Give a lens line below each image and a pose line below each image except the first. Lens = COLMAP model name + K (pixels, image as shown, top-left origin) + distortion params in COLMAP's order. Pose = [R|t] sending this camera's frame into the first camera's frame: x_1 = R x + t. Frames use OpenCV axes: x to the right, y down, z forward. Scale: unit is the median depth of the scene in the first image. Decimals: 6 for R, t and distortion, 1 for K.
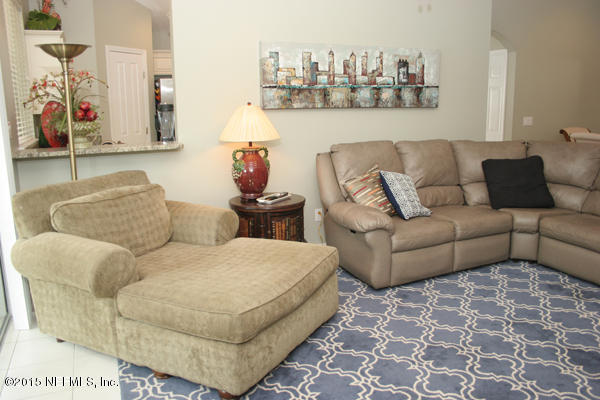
lens RADIAL K [[499.4, 0, 298.9], [0, 499.4, 199.7], [0, 0, 1]] dist [-0.111095, 0.072346]
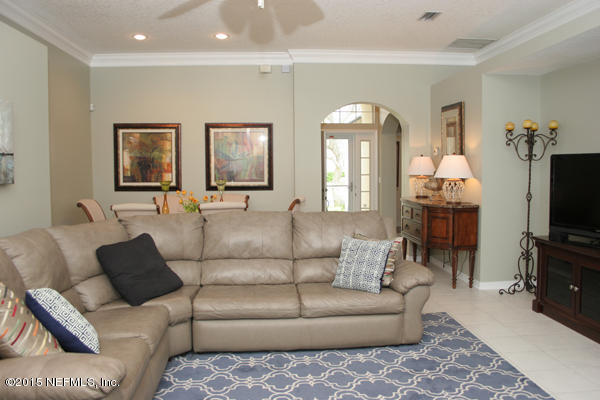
lens RADIAL K [[499.4, 0, 300.2], [0, 499.4, 195.9], [0, 0, 1]] dist [-0.111095, 0.072346]
pose [[0.327737, -0.047395, 0.943580, -0.265619], [0.185892, 0.982452, -0.015219, -0.095890], [-0.926301, 0.180392, 0.330796, 0.457275]]
